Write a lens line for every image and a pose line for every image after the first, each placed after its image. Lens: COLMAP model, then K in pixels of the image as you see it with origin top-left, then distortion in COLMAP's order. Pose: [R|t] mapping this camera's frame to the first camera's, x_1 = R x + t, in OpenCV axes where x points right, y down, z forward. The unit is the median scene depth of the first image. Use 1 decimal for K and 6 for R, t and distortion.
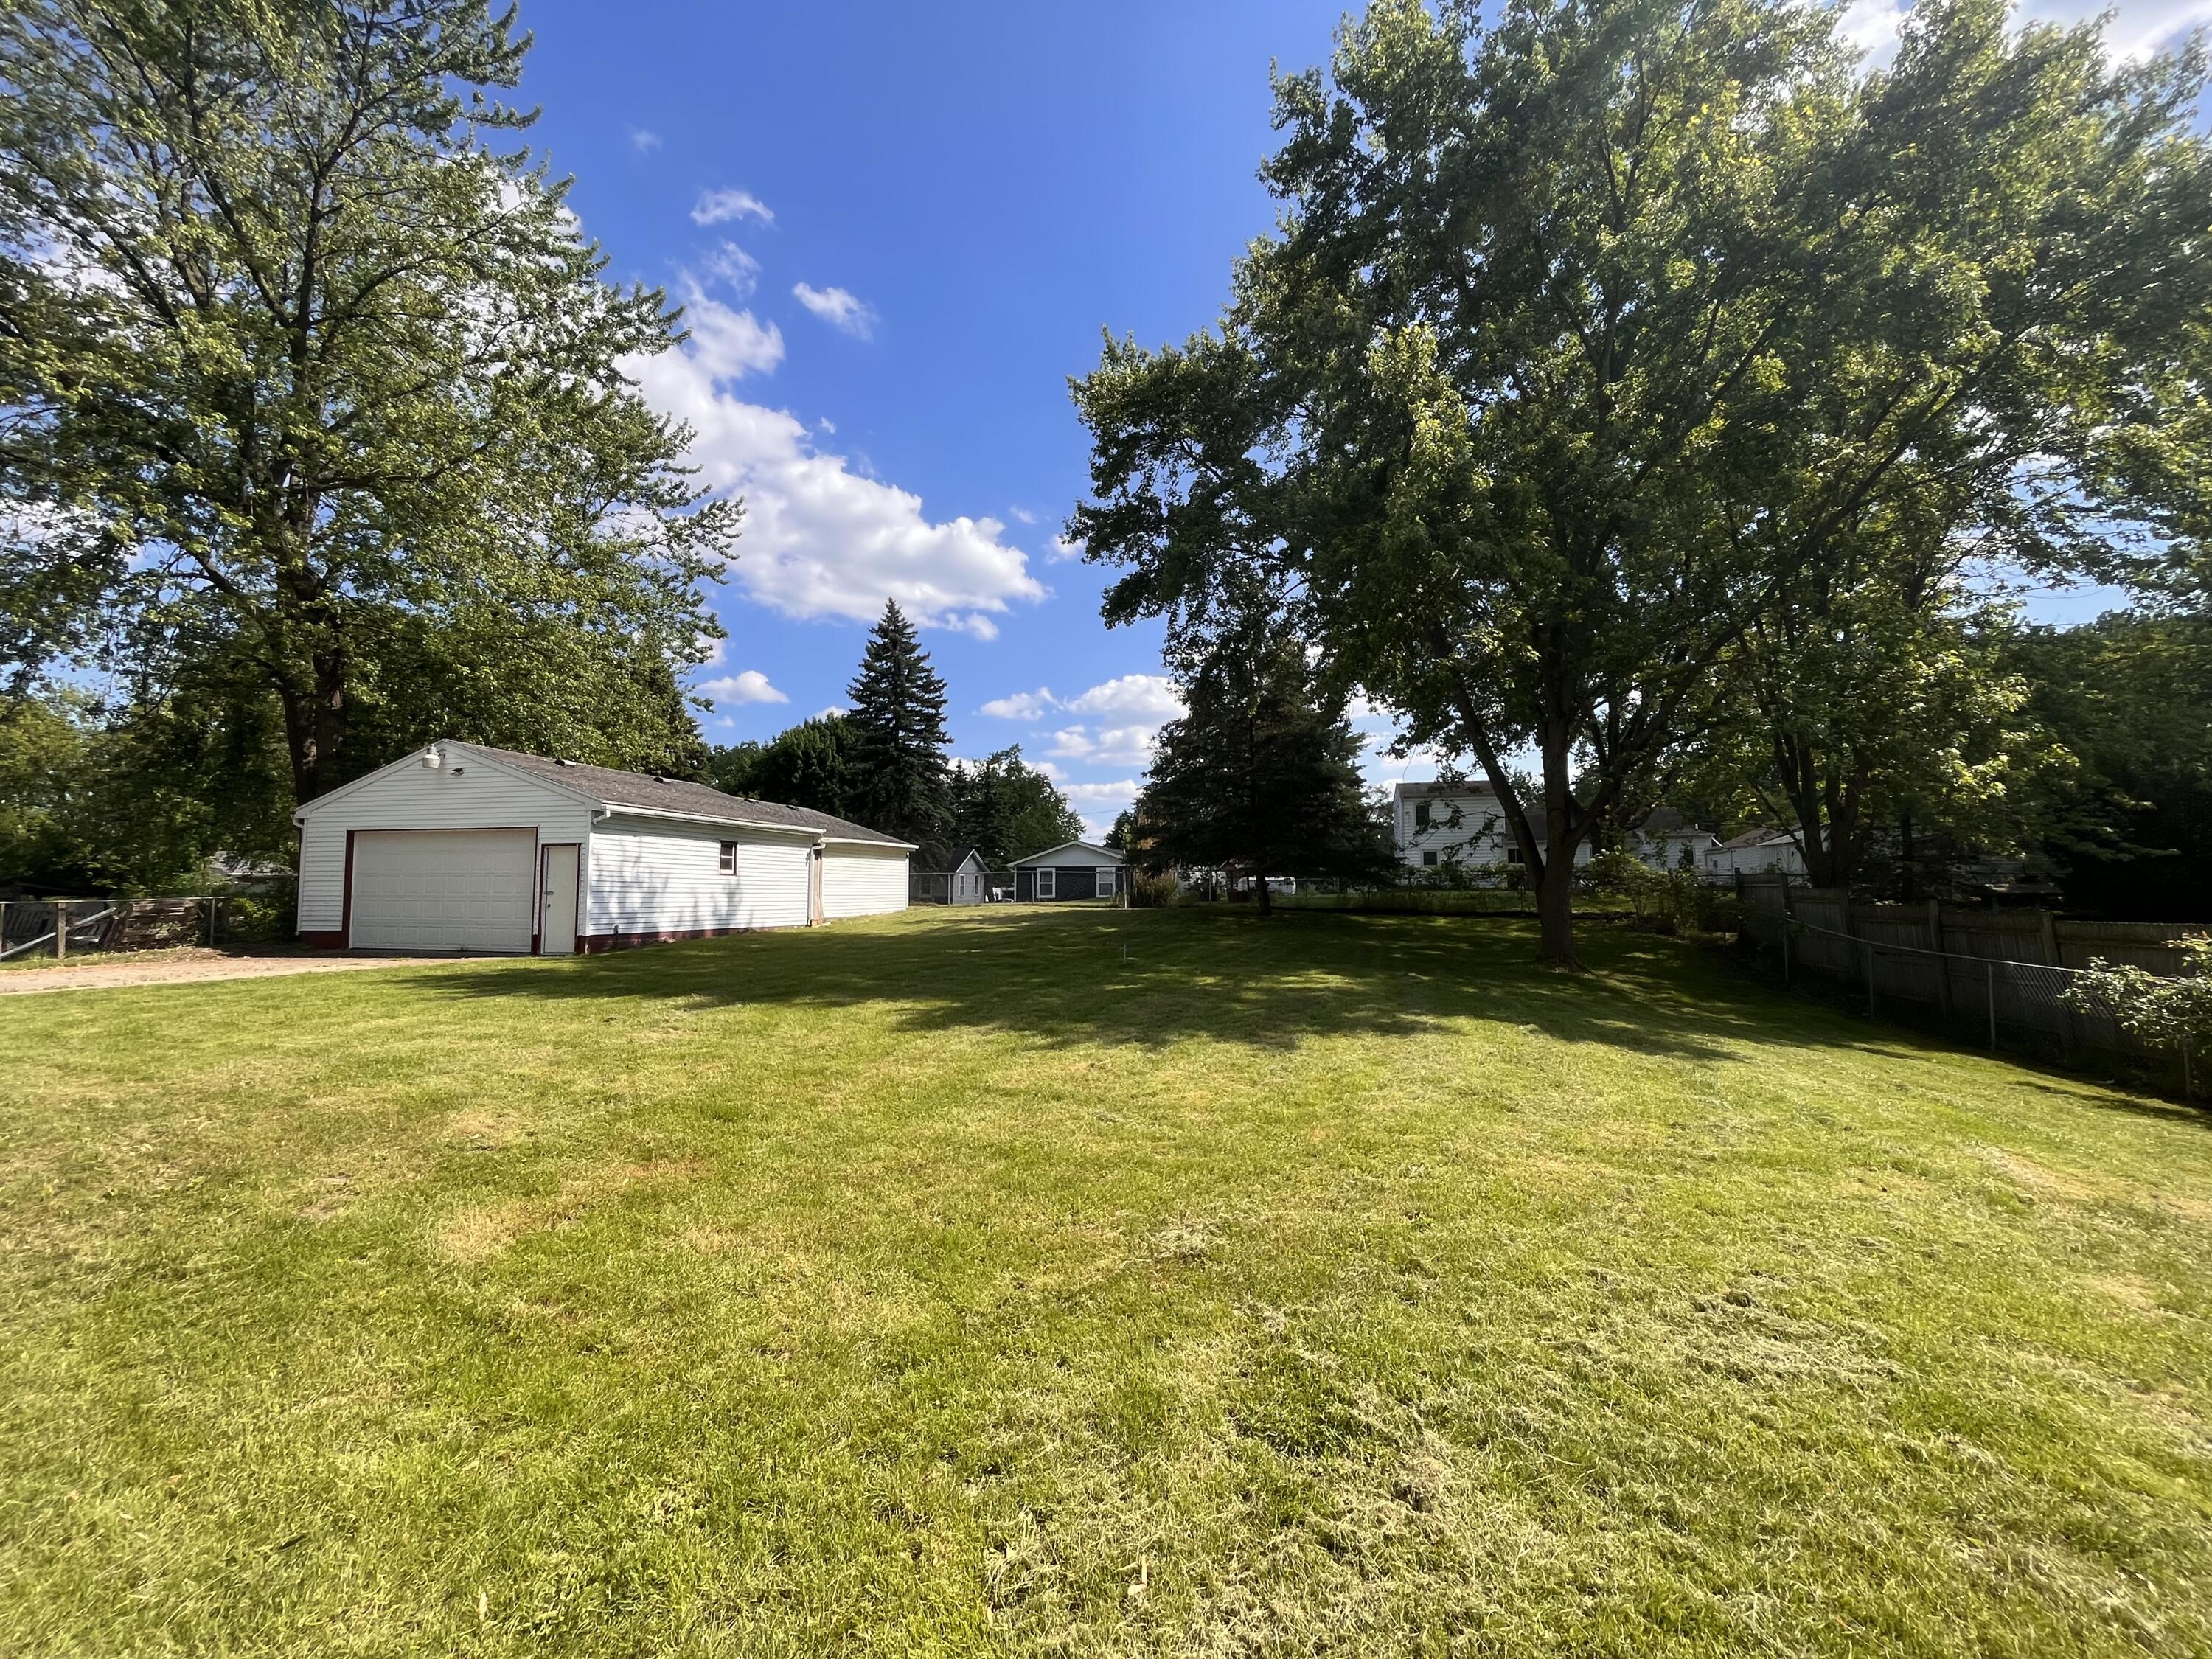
lens RADIAL K [[911.9, 0, 1052.4], [0, 911.9, 831.1], [0, 0, 1]] dist [0.053323, 0.000024]
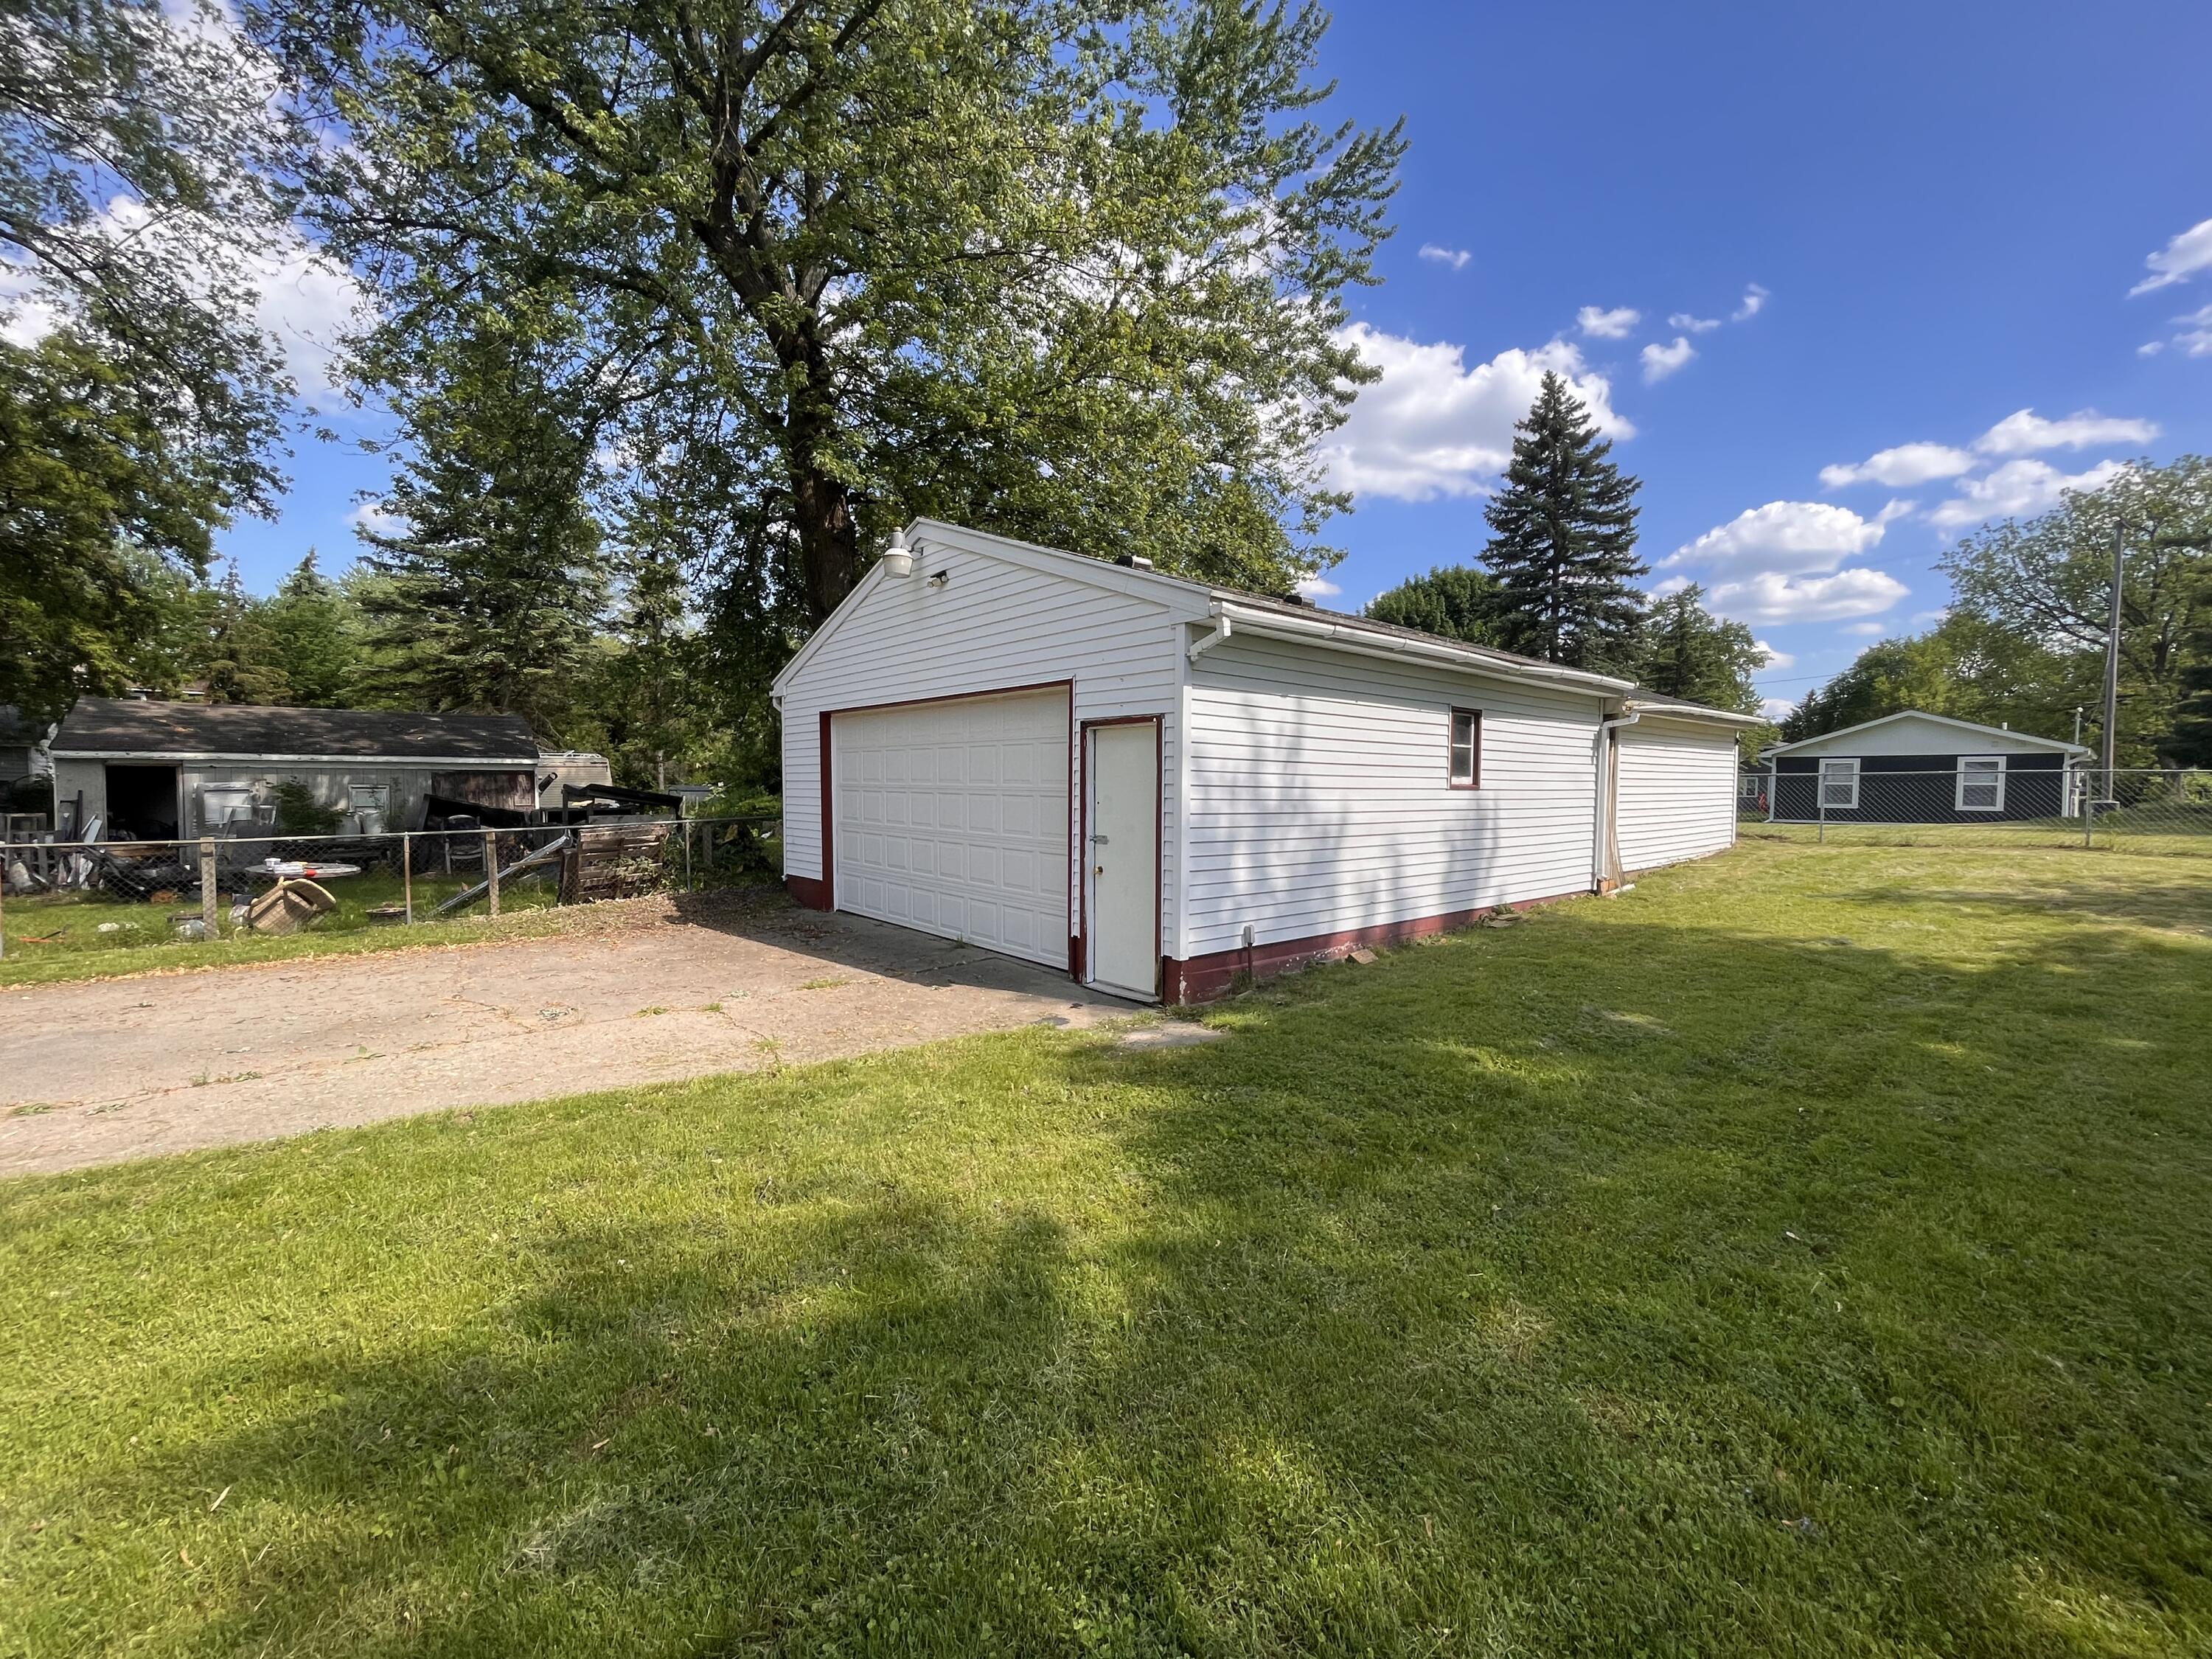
lens RADIAL K [[902.4, 0, 1097.3], [0, 902.4, 822.8], [0, 0, 1]] dist [-0.000790, 0.000072]
pose [[0.852545, 0.026106, -0.522002, -0.287763], [0.032341, 0.994203, 0.102541, 0.015636], [0.521652, -0.104303, 0.846758, 0.567757]]
